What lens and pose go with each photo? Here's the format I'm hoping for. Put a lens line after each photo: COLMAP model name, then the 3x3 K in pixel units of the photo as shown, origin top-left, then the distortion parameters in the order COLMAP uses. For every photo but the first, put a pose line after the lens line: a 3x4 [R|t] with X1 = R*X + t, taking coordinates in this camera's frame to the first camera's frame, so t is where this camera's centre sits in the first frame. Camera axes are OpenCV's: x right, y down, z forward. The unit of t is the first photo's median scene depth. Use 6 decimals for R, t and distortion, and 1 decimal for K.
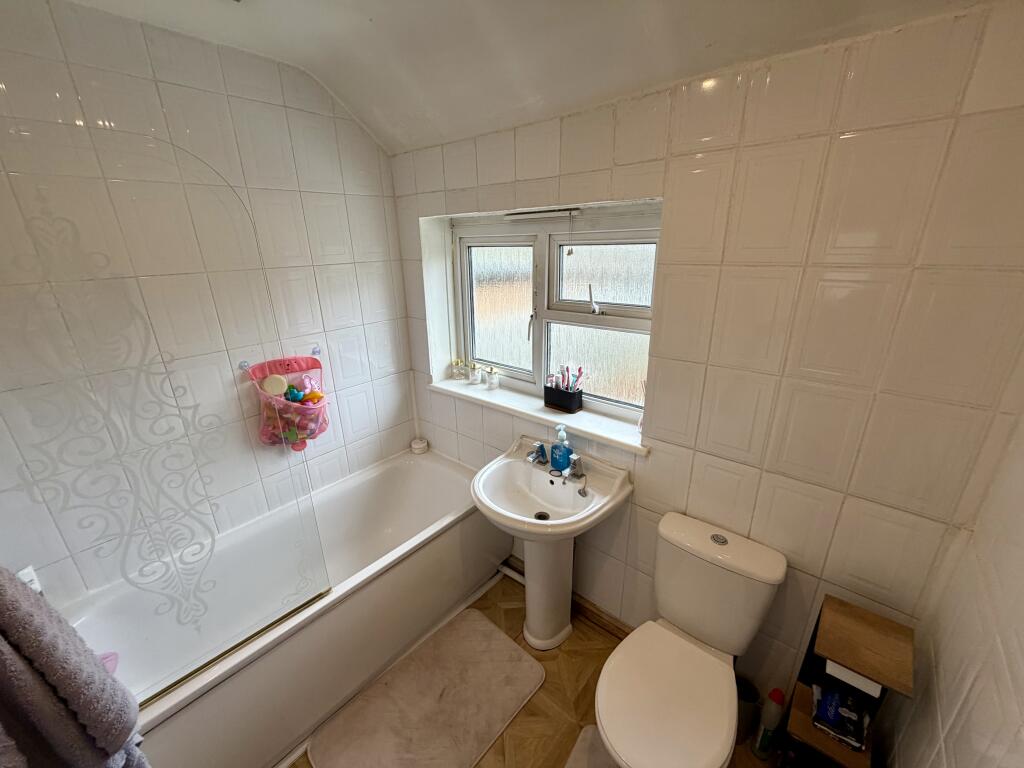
lens RADIAL K [[407.7, 0, 507.4], [0, 407.7, 385.1], [0, 0, 1]] dist [-0.001893, 0.000381]
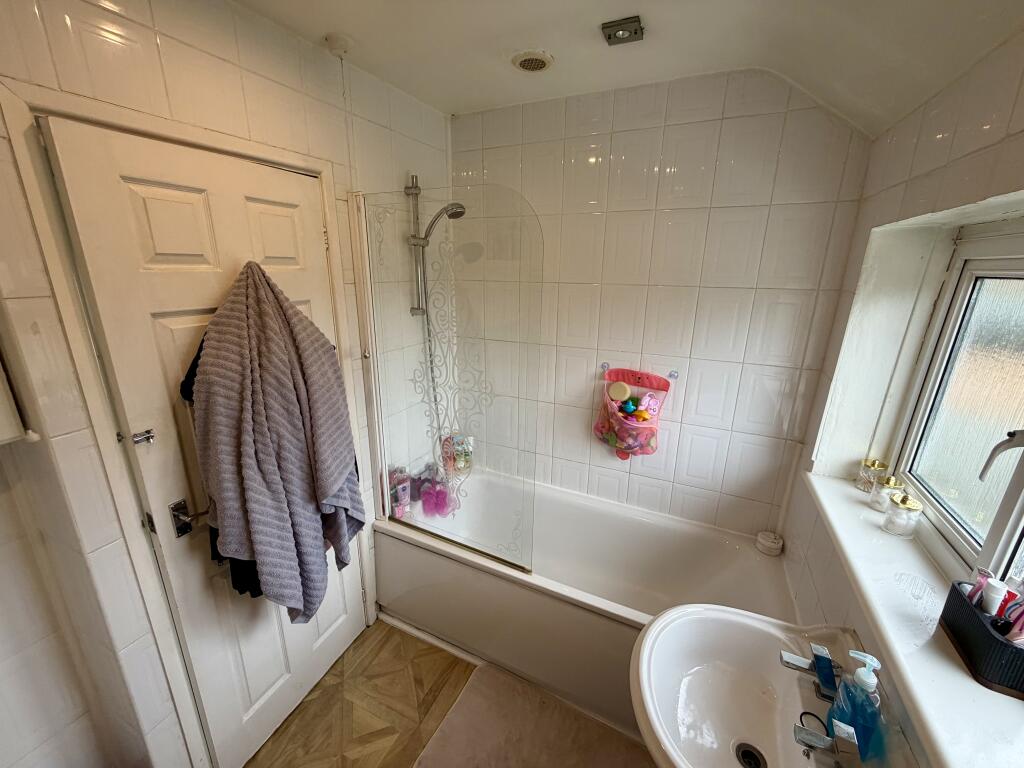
lens RADIAL K [[407.7, 0, 504.8], [0, 407.7, 385.0], [0, 0, 1]] dist [-0.001893, 0.000381]
pose [[0.259197, 0.295362, -0.919553, 0.319831], [-0.339938, 0.919069, 0.199387, -0.121527], [0.904024, 0.260910, 0.338625, 0.342845]]
